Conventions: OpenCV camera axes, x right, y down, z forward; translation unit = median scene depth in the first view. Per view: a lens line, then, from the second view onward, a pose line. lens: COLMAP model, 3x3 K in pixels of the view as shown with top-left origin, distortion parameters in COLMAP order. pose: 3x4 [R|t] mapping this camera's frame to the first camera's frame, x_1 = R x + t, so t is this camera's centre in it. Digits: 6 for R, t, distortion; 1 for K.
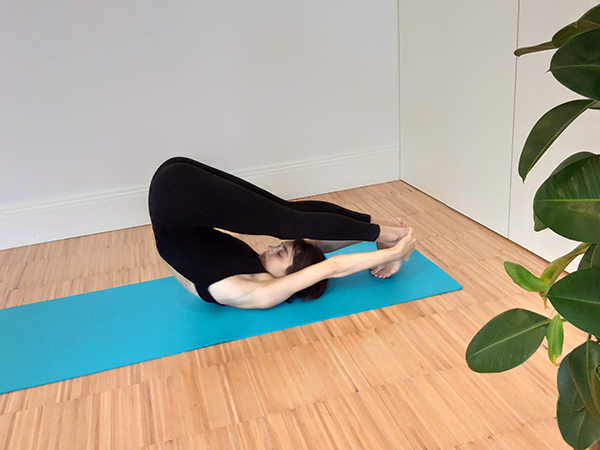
lens RADIAL K [[640.9, 0, 301.2], [0, 640.9, 220.8], [0, 0, 1]] dist [-0.004271, 0.000000]
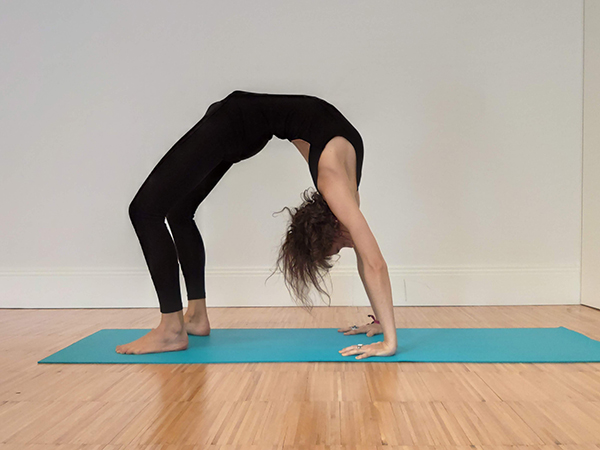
lens RADIAL K [[640.9, 0, 298.6], [0, 640.9, 222.7], [0, 0, 1]] dist [-0.004271, 0.000000]
pose [[0.946244, 0.075431, -0.314535, 0.102111], [-0.178088, 0.933260, -0.311946, 0.347264], [0.270012, 0.351192, 0.896525, 0.084152]]
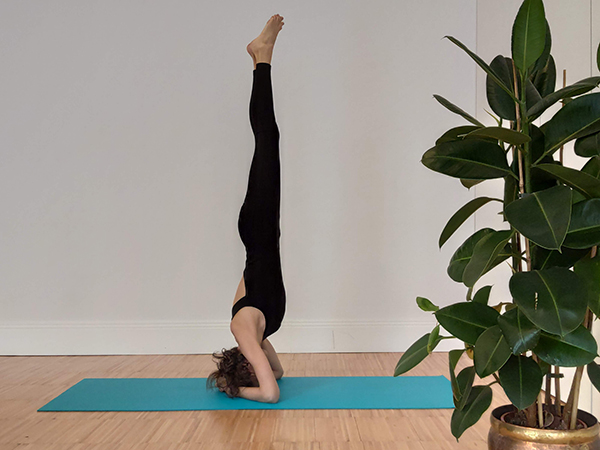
lens RADIAL K [[640.9, 0, 297.4], [0, 640.9, 224.0], [0, 0, 1]] dist [-0.004271, 0.000000]
pose [[0.955628, 0.070634, -0.285984, 0.314524], [-0.169508, 0.925848, -0.337747, 0.306709], [0.240921, 0.371237, 0.896739, -0.301607]]
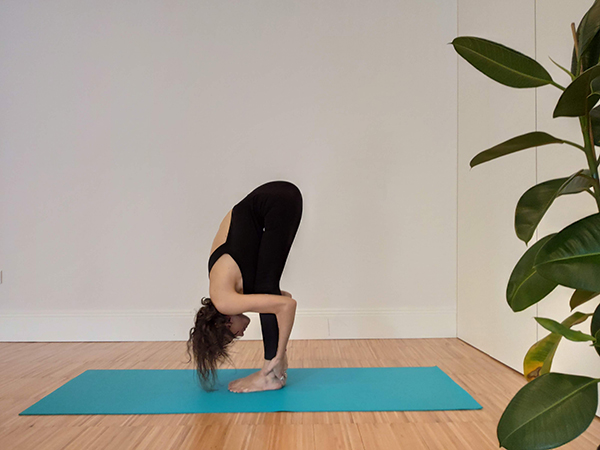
lens RADIAL K [[460.7, 0, 303.1], [0, 460.7, 214.5], [0, 0, 1]] dist [-0.010390, -0.005200]
pose [[0.959742, 0.064253, -0.273436, 0.187505], [-0.166036, 0.914974, -0.367769, 0.177534], [0.226557, 0.398363, 0.888808, 0.113932]]
